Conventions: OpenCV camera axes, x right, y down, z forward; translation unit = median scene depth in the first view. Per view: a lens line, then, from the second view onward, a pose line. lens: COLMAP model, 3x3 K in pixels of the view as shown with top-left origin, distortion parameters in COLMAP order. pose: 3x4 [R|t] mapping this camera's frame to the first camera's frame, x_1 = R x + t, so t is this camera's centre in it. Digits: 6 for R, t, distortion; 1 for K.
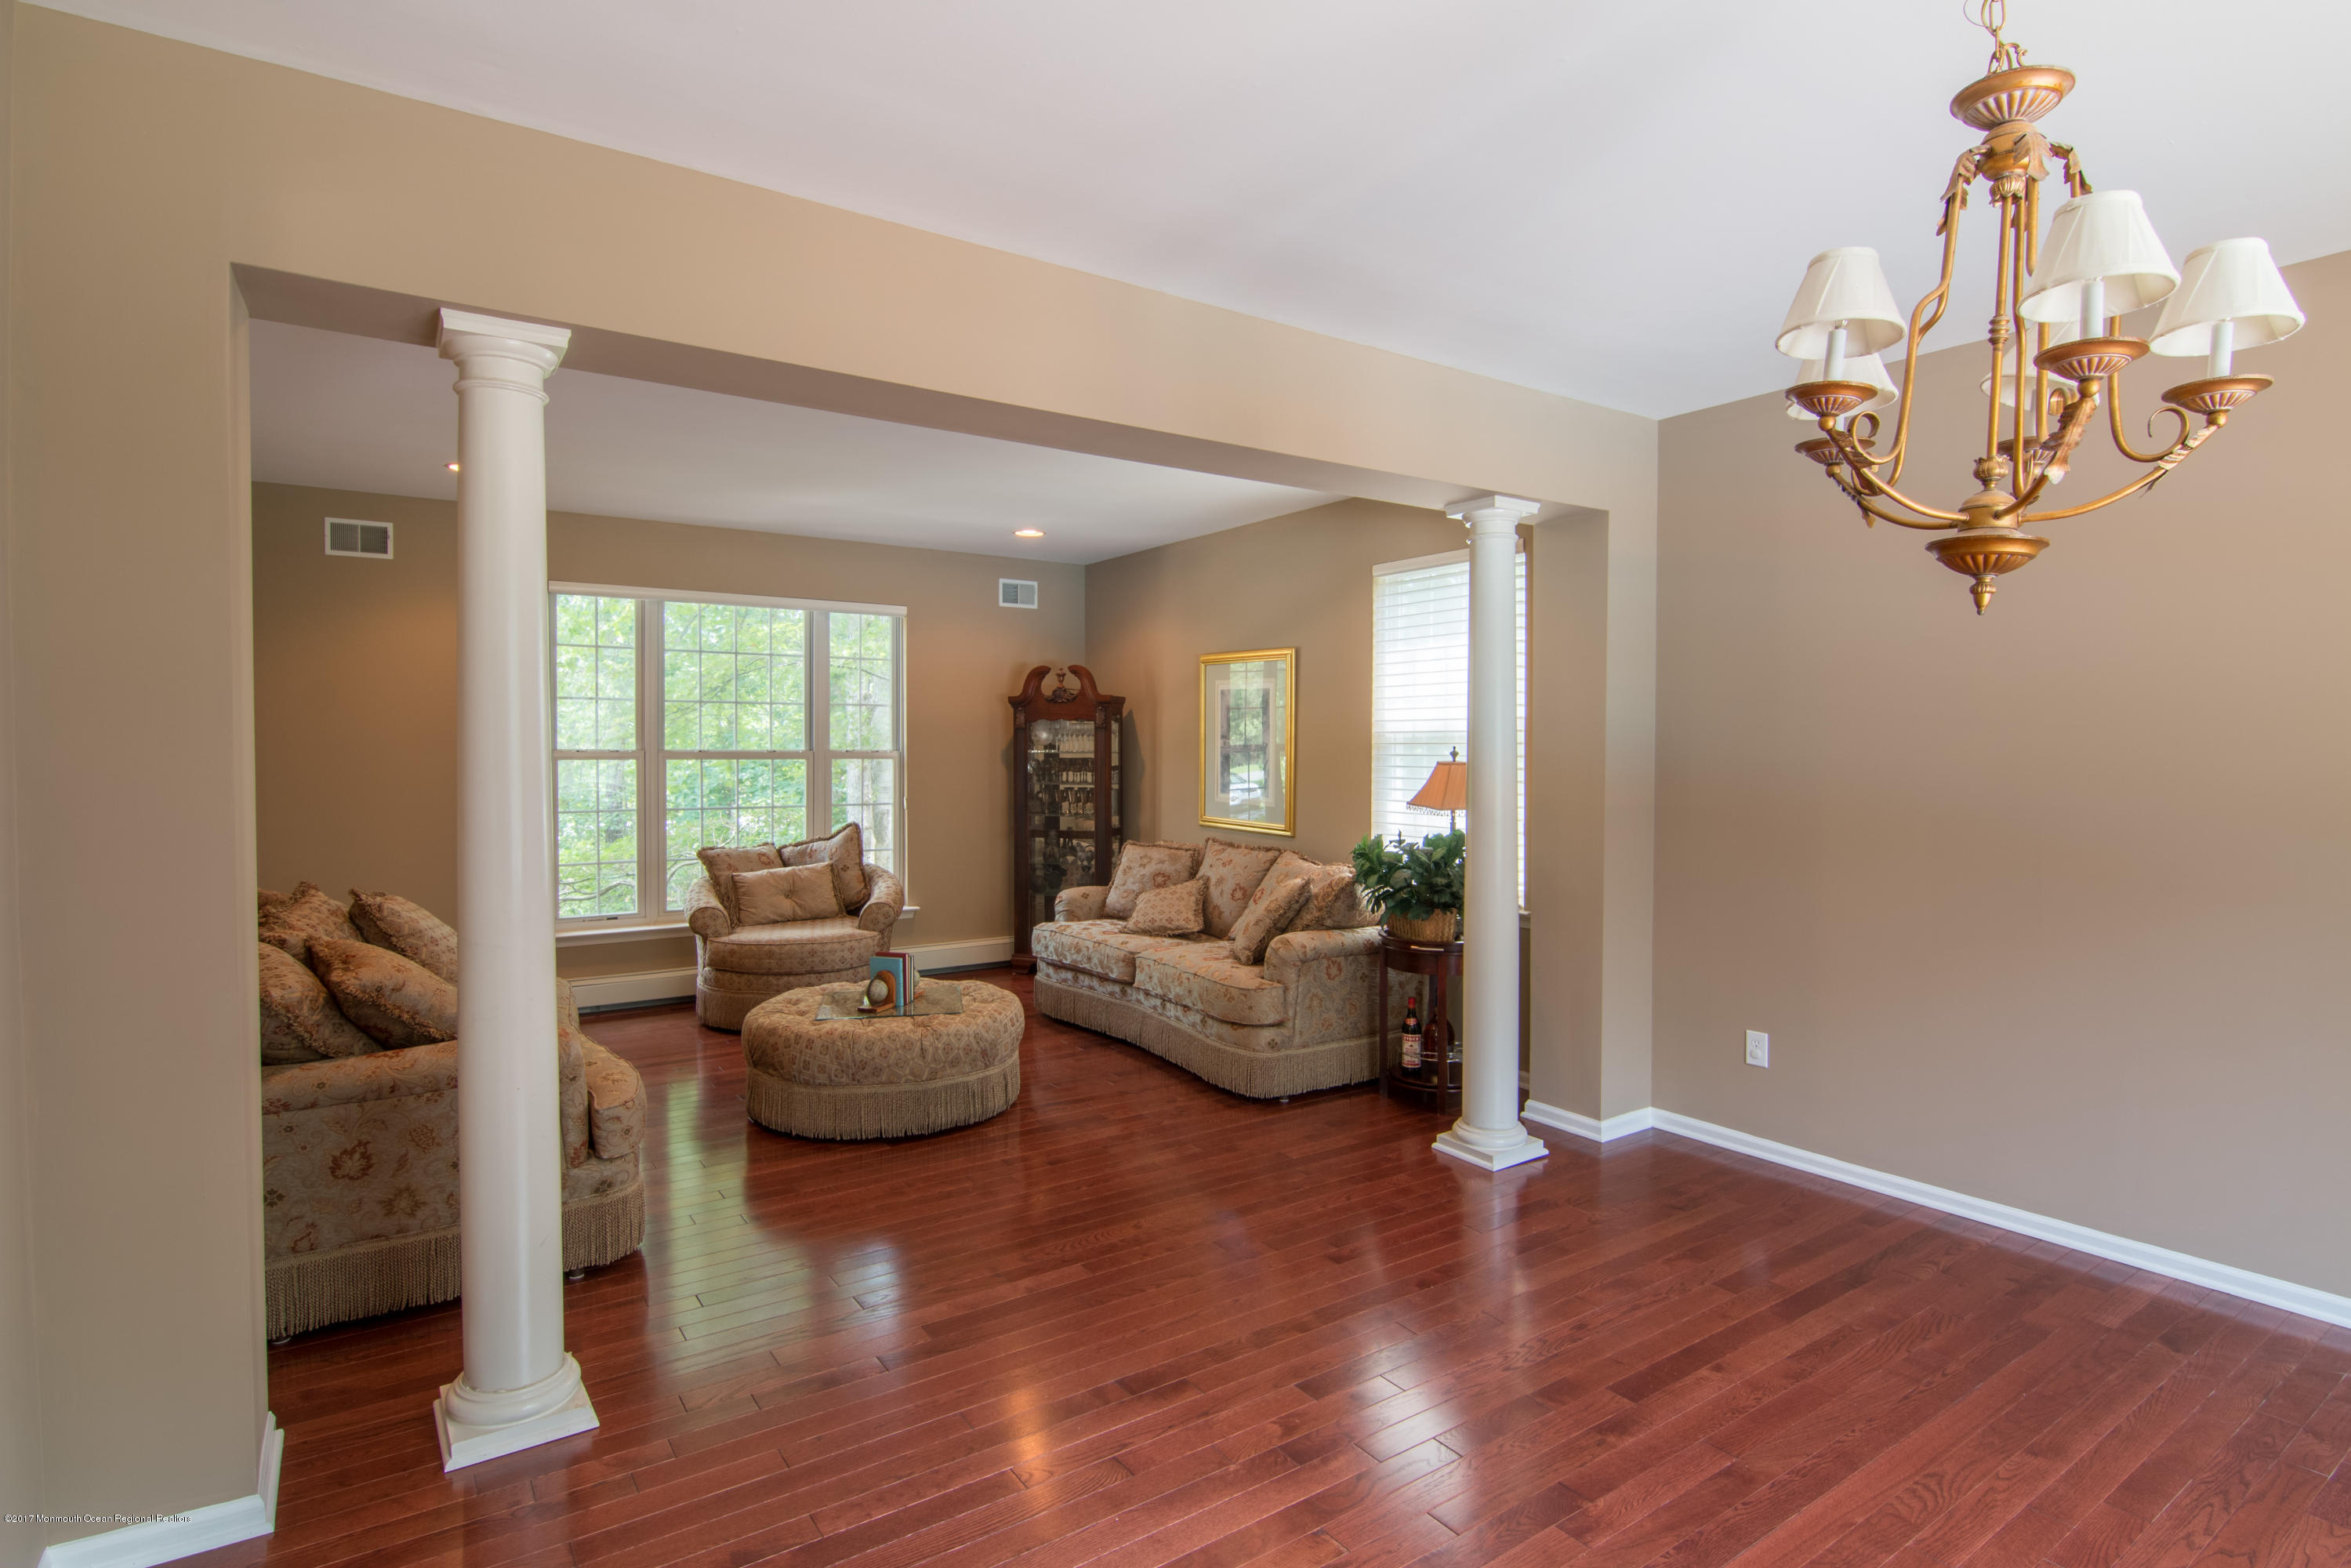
lens RADIAL K [[1178.9, 0, 1169.5], [0, 1178.9, 772.6], [0, 0, 1]] dist [-0.007134, -0.010807]
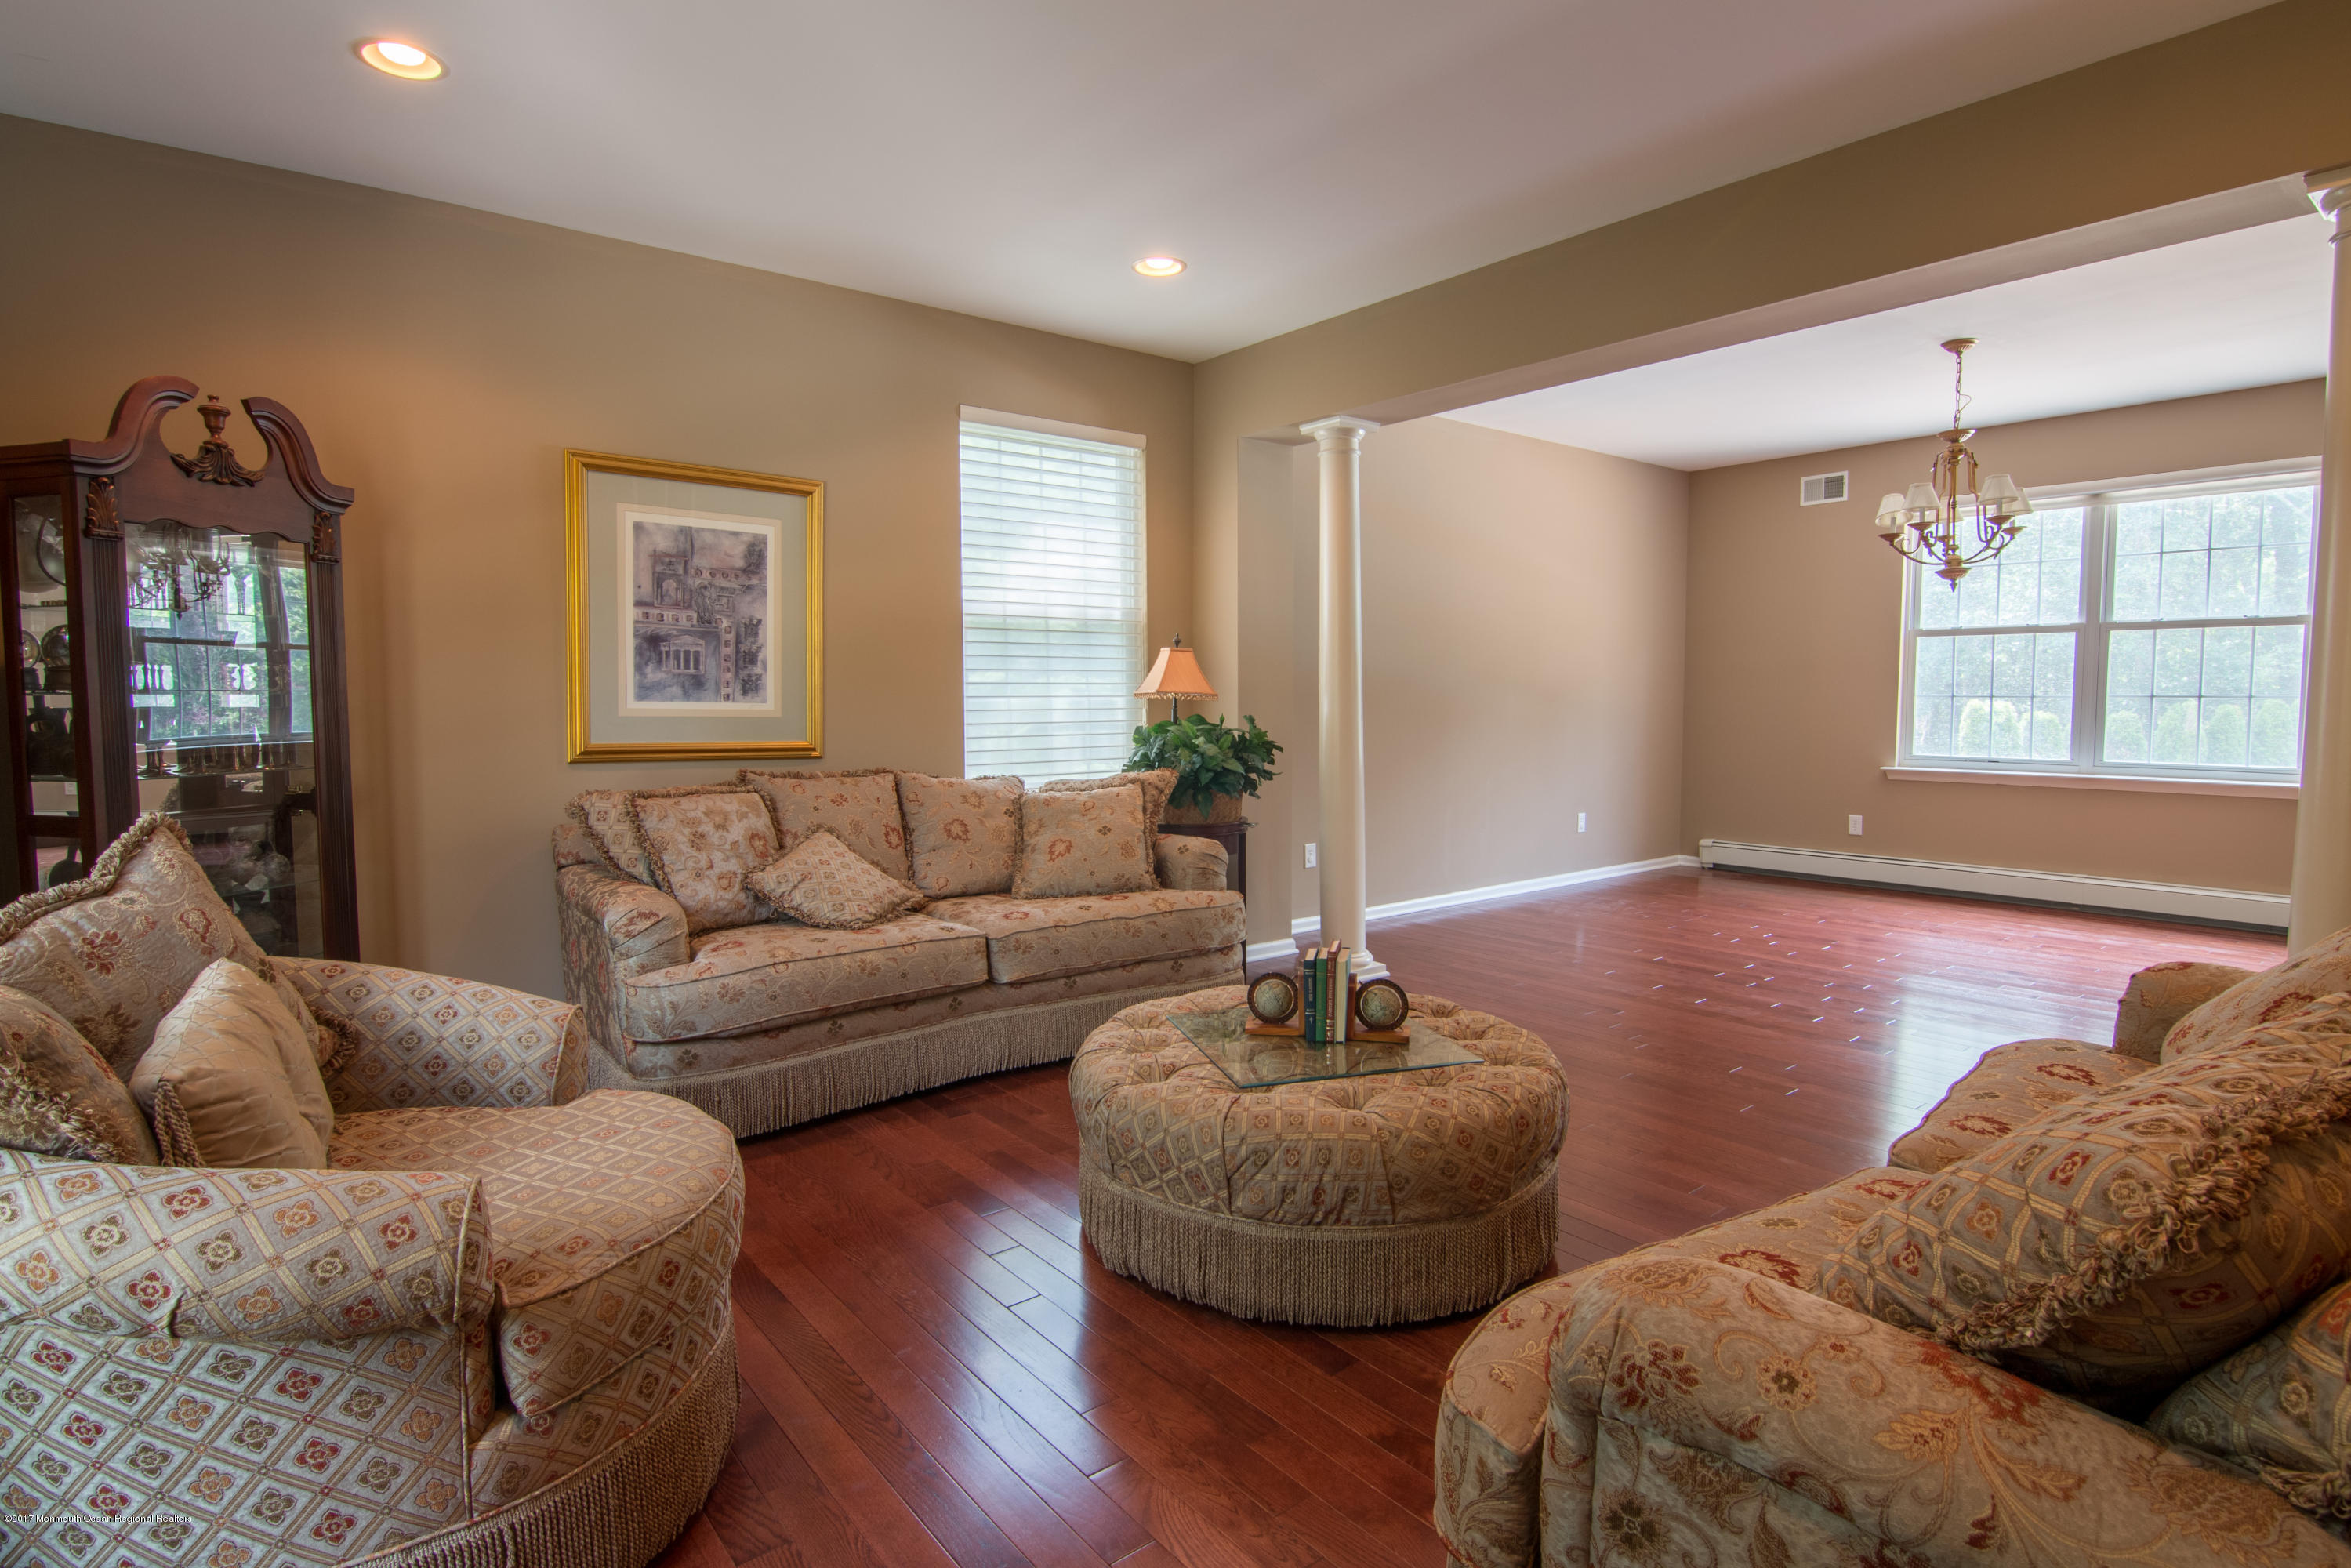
lens RADIAL K [[1178.9, 0, 1169.5], [0, 1178.9, 772.6], [0, 0, 1]] dist [-0.007134, -0.010807]
pose [[-0.075047, -0.072870, 0.994514, -0.659613], [0.016608, 0.997097, 0.074312, 0.017010], [-0.997042, 0.022094, -0.073619, 0.922548]]
